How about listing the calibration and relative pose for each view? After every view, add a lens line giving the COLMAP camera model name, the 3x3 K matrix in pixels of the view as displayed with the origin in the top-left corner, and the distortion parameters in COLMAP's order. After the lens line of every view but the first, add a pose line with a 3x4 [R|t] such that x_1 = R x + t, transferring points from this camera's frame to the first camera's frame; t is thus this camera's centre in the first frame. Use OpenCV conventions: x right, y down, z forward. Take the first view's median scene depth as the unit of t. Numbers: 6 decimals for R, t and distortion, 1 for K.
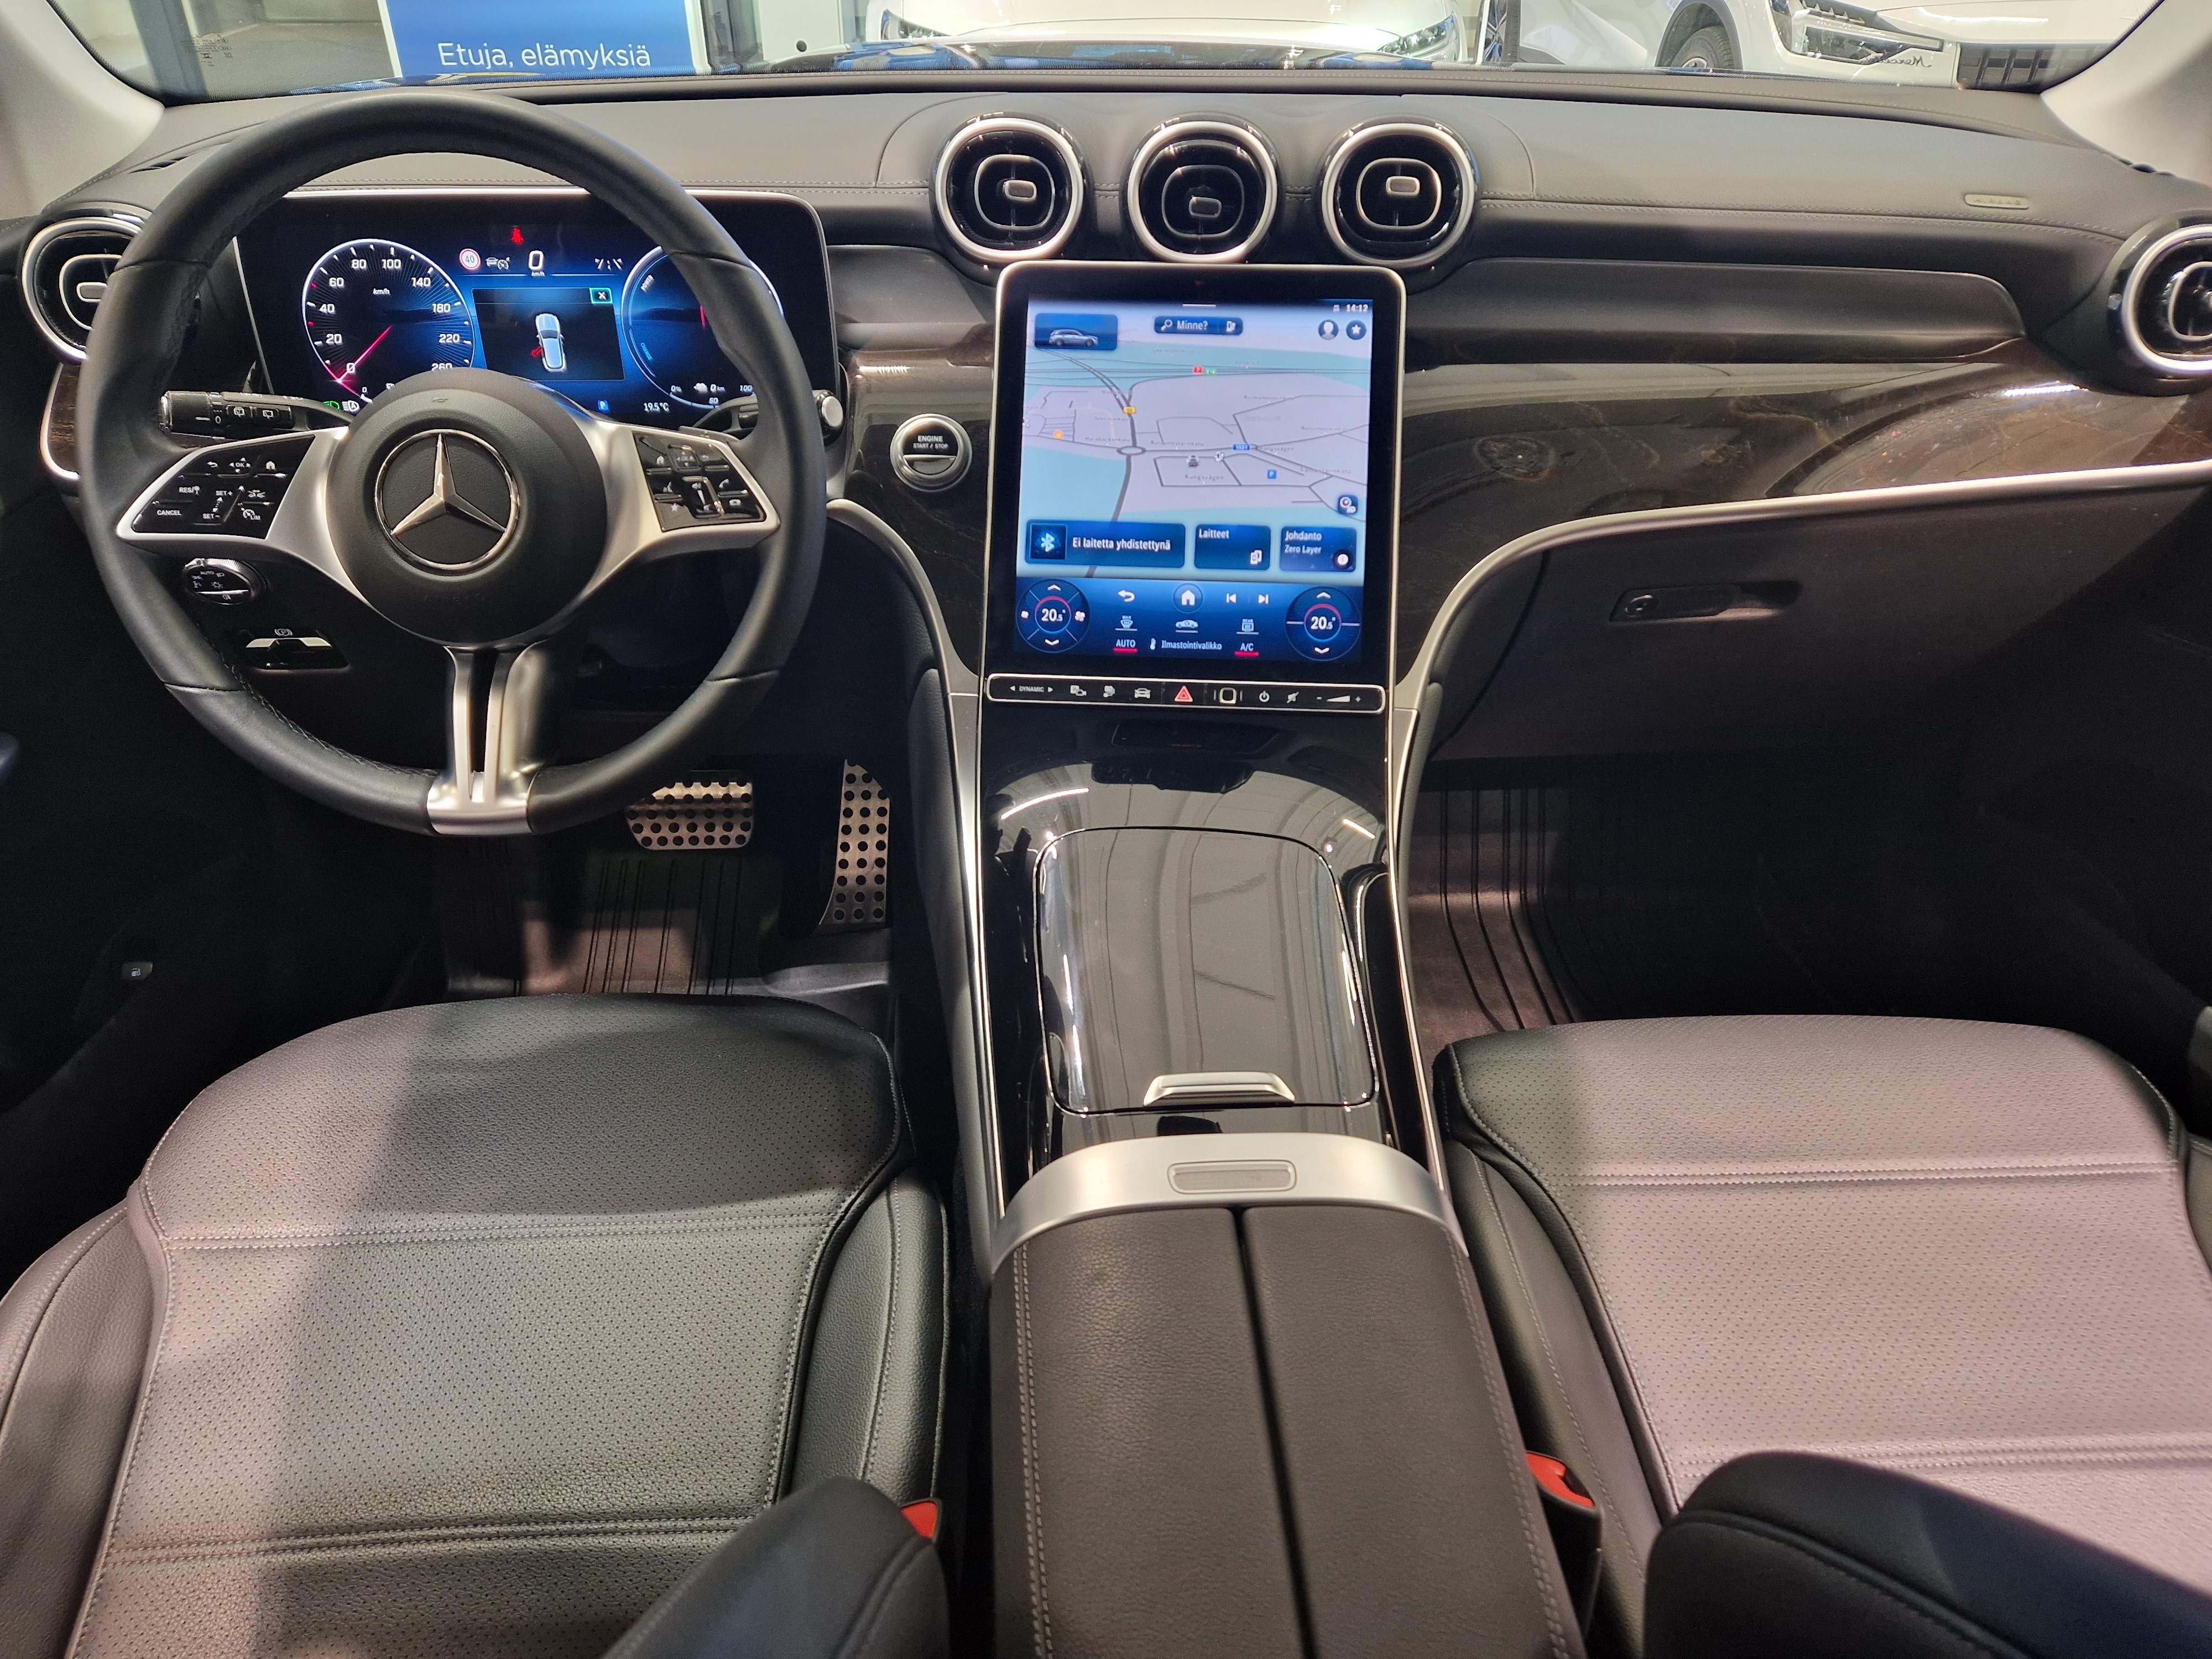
lens RADIAL K [[1574.6, 0, 1114.1], [0, 1574.6, 856.9], [0, 0, 1]] dist [0.066504, -0.060056]
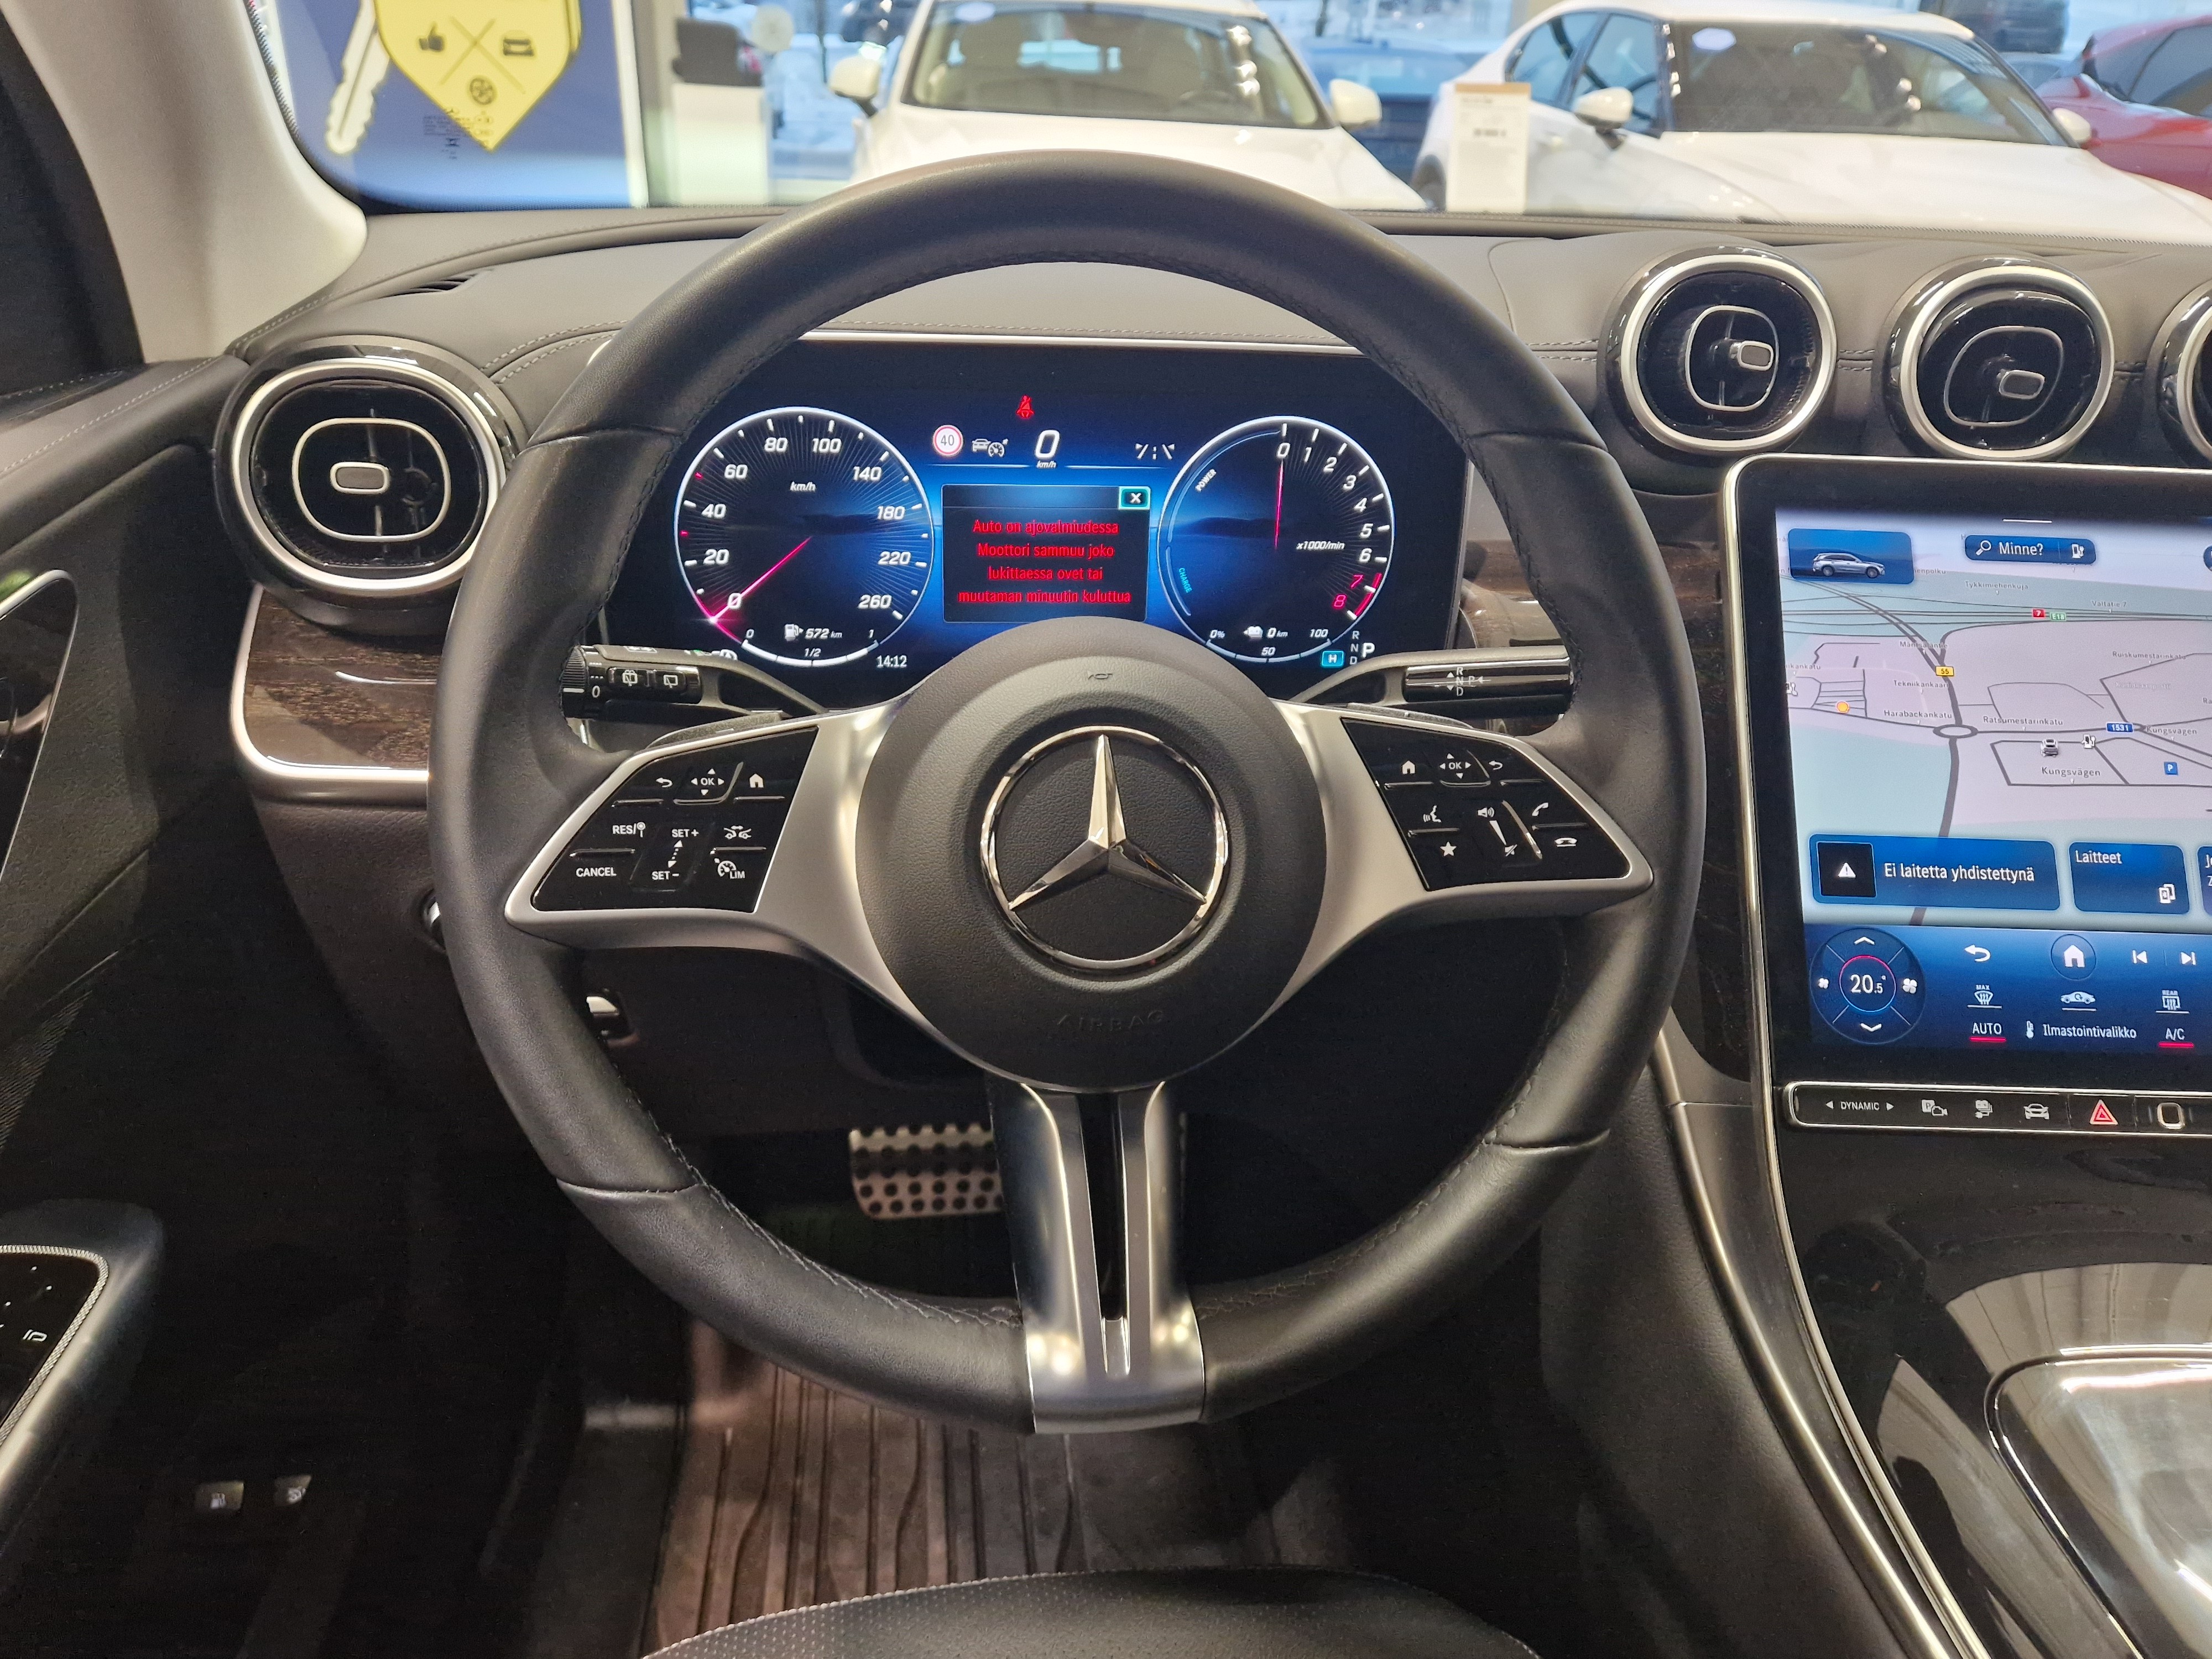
lens RADIAL K [[1574.6, 0, 1117.6], [0, 1574.6, 854.7], [0, 0, 1]] dist [0.066504, -0.060056]
pose [[0.995234, -0.002350, 0.097483, -0.399391], [0.013848, 0.992983, -0.117443, -0.132628], [-0.096523, 0.118233, 0.988284, 0.383482]]
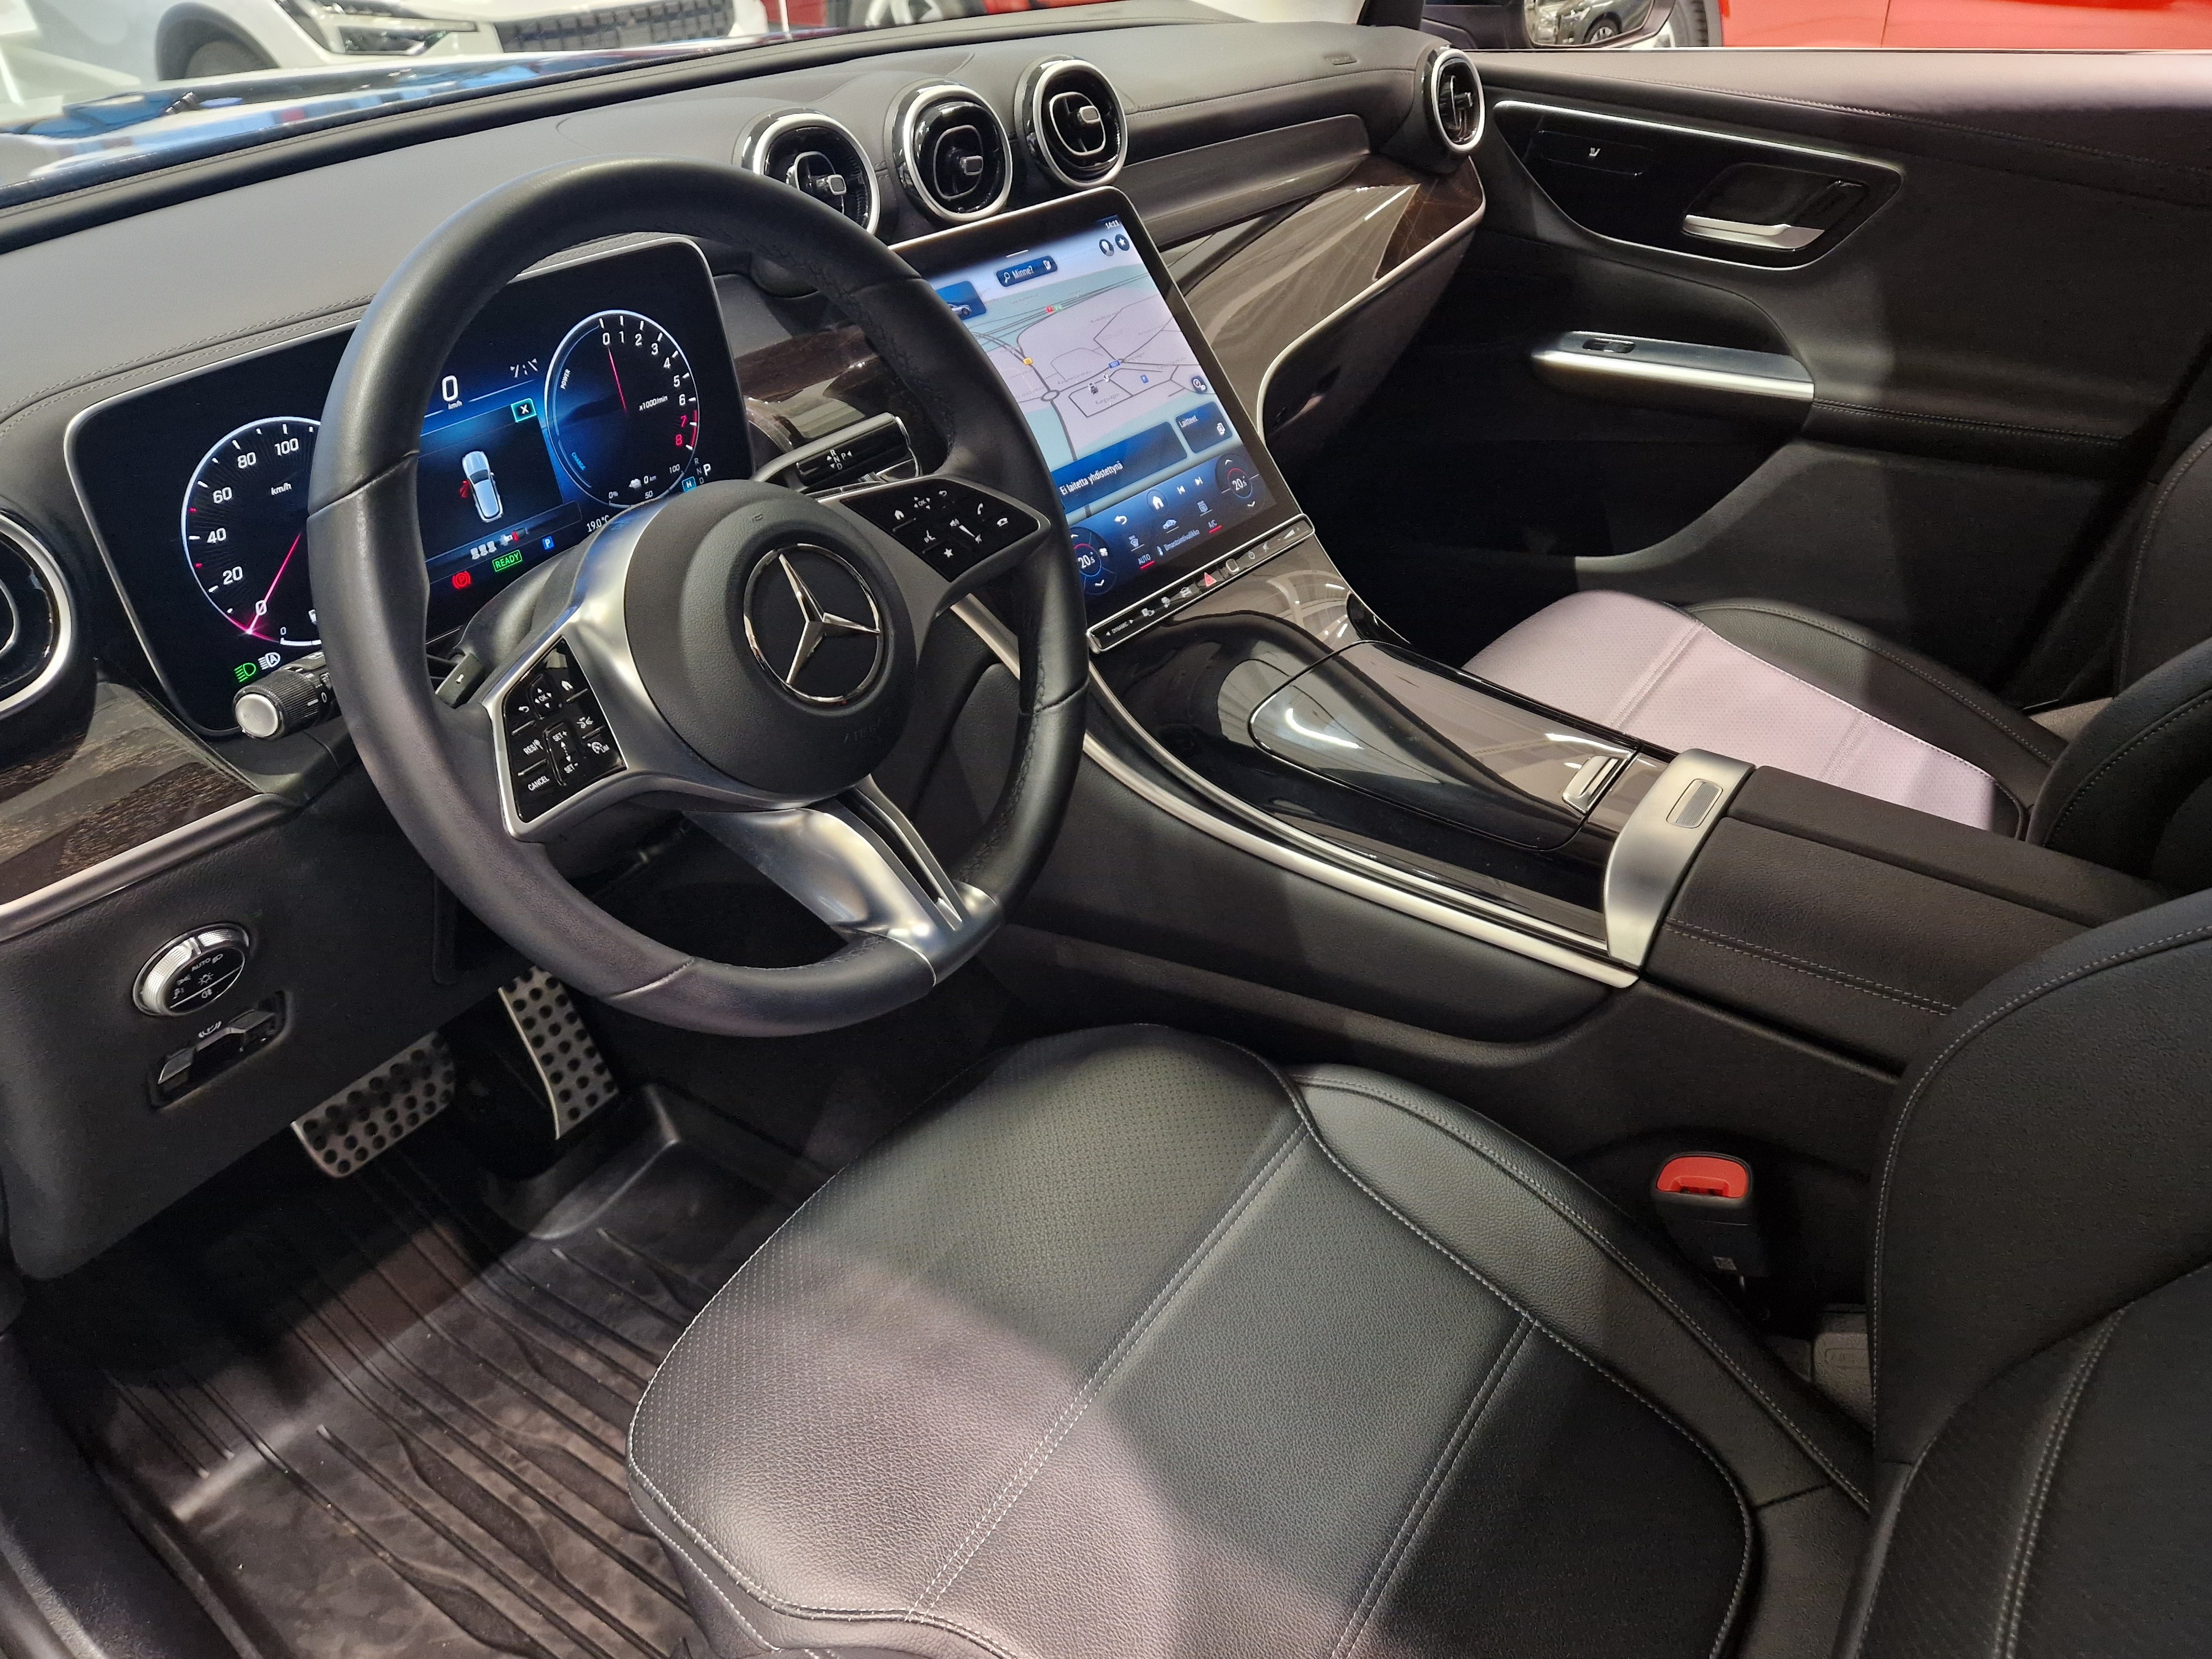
lens RADIAL K [[1574.6, 0, 1121.7], [0, 1574.6, 867.5], [0, 0, 1]] dist [0.066504, -0.060056]
pose [[0.595018, -0.472458, 0.650182, -0.792231], [0.470015, 0.860770, 0.195346, -0.169834], [-0.651950, 0.189361, 0.734236, 0.254771]]
